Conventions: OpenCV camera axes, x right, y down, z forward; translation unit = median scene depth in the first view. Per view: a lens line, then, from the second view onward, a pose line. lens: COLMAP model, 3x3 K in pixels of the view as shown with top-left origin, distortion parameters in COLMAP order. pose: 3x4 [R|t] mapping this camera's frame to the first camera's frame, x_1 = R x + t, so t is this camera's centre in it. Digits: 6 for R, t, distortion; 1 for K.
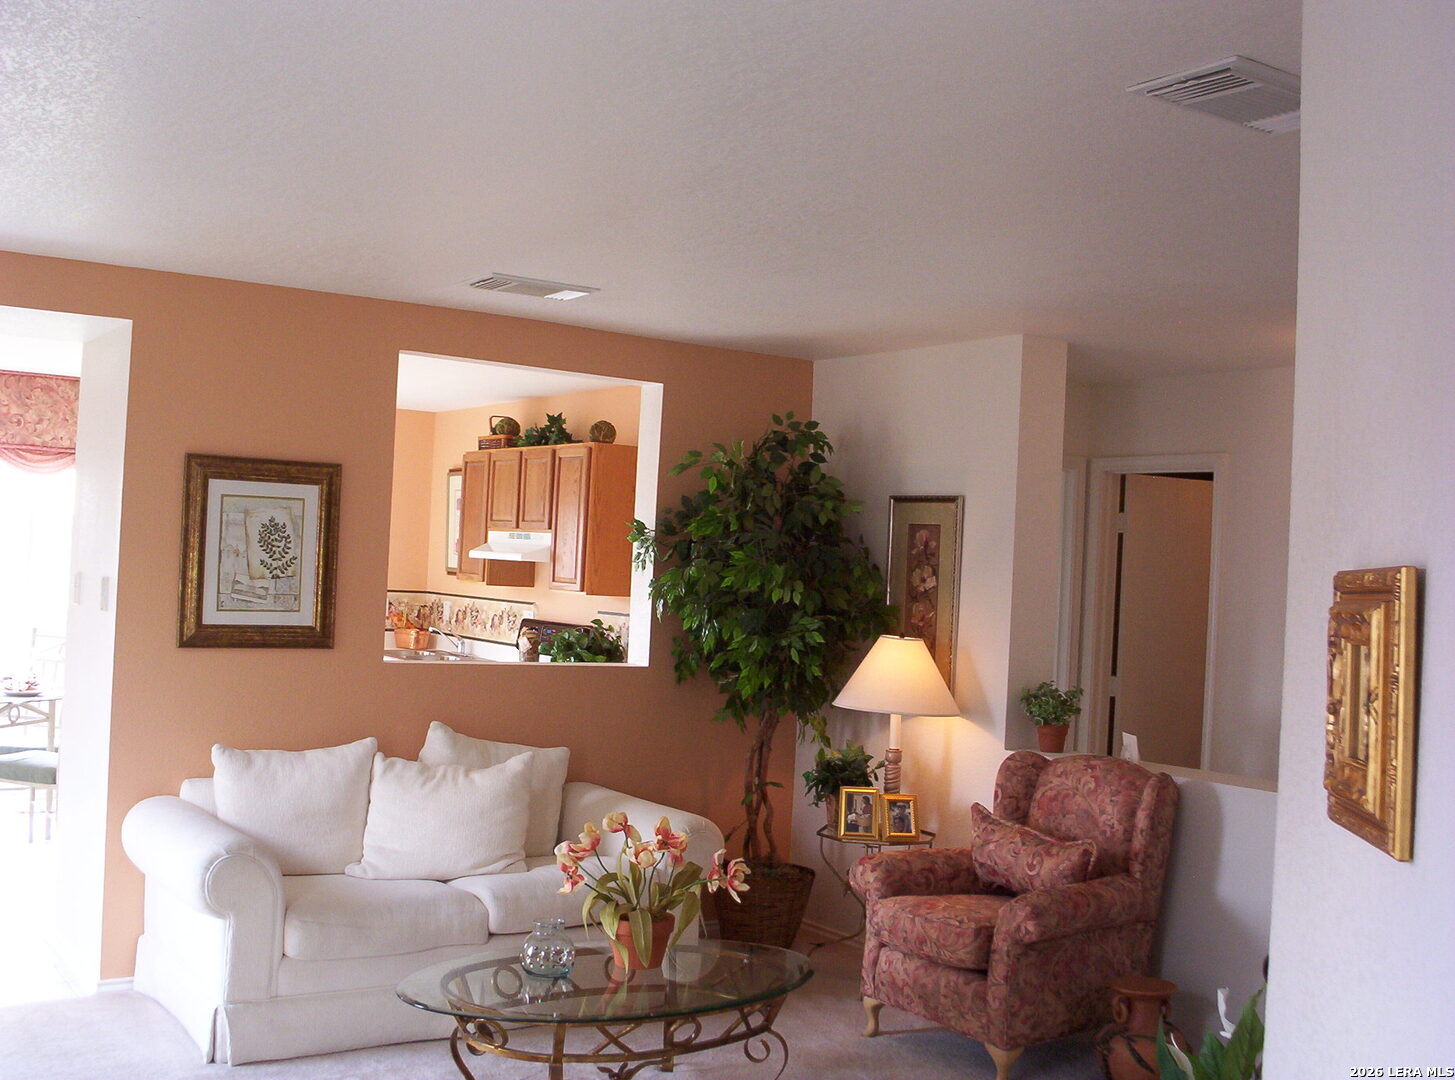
lens RADIAL K [[1594.3, 0, 727.0], [0, 1594.3, 537.5], [0, 0, 1]] dist [-0.085019, 0.000000]
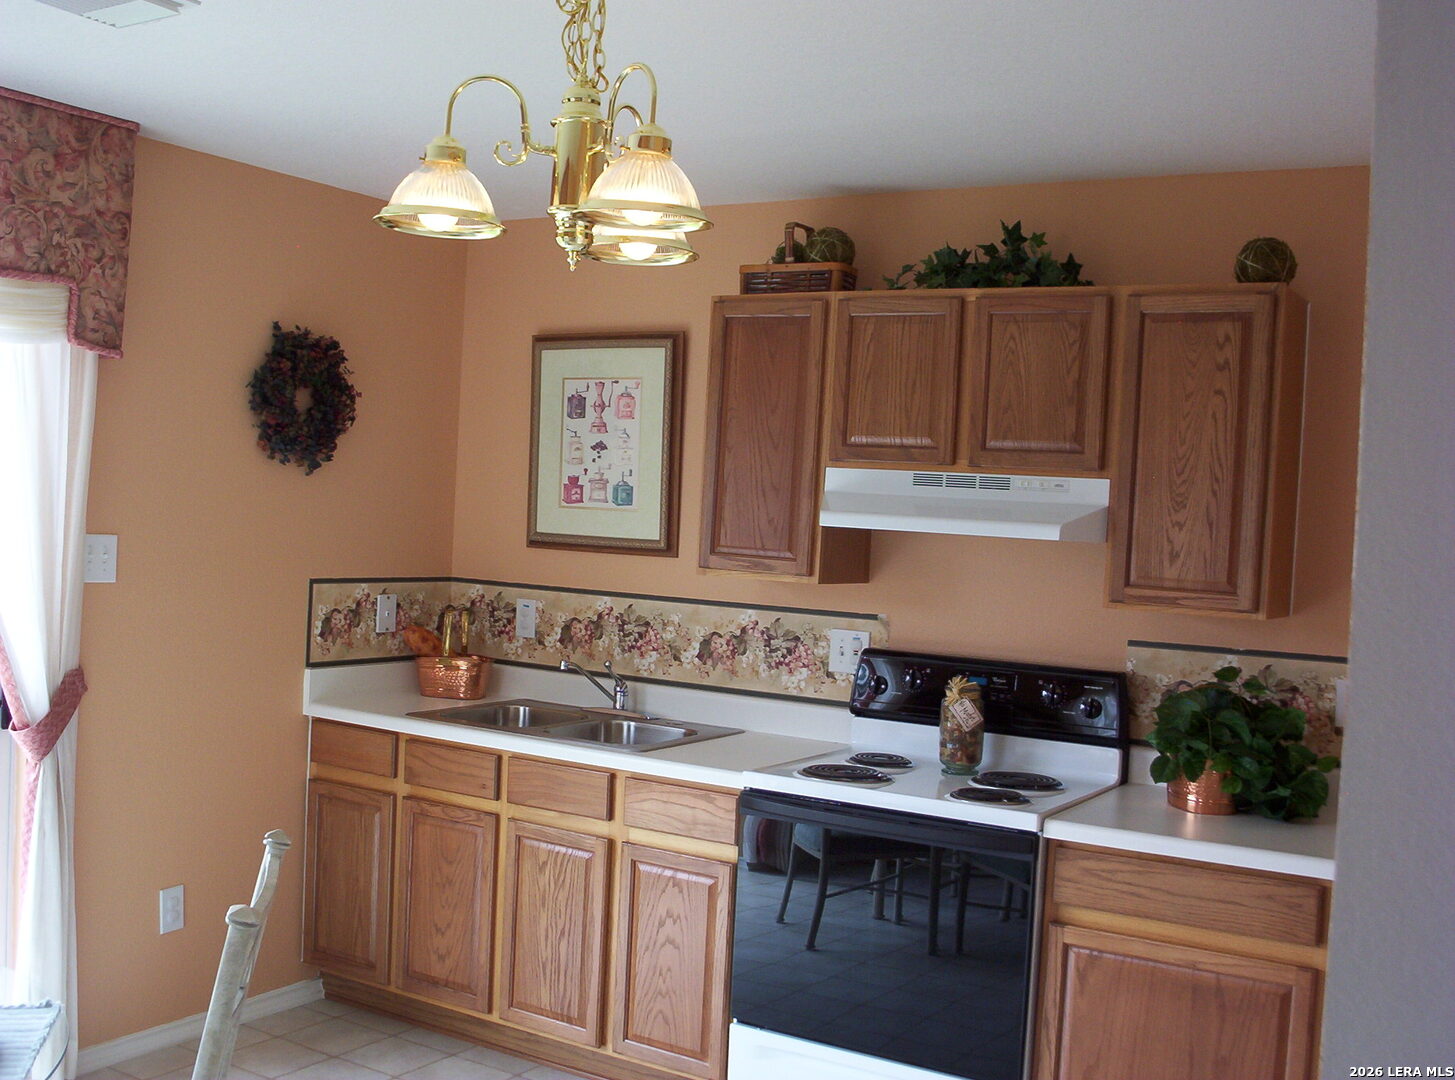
lens RADIAL K [[1594.3, 0, 726.6], [0, 1594.3, 542.4], [0, 0, 1]] dist [-0.085019, 0.000000]
pose [[0.910250, -0.007579, 0.413990, -0.366306], [-0.016058, 0.998434, 0.053584, -0.006480], [-0.413747, -0.055422, 0.908703, 0.581583]]
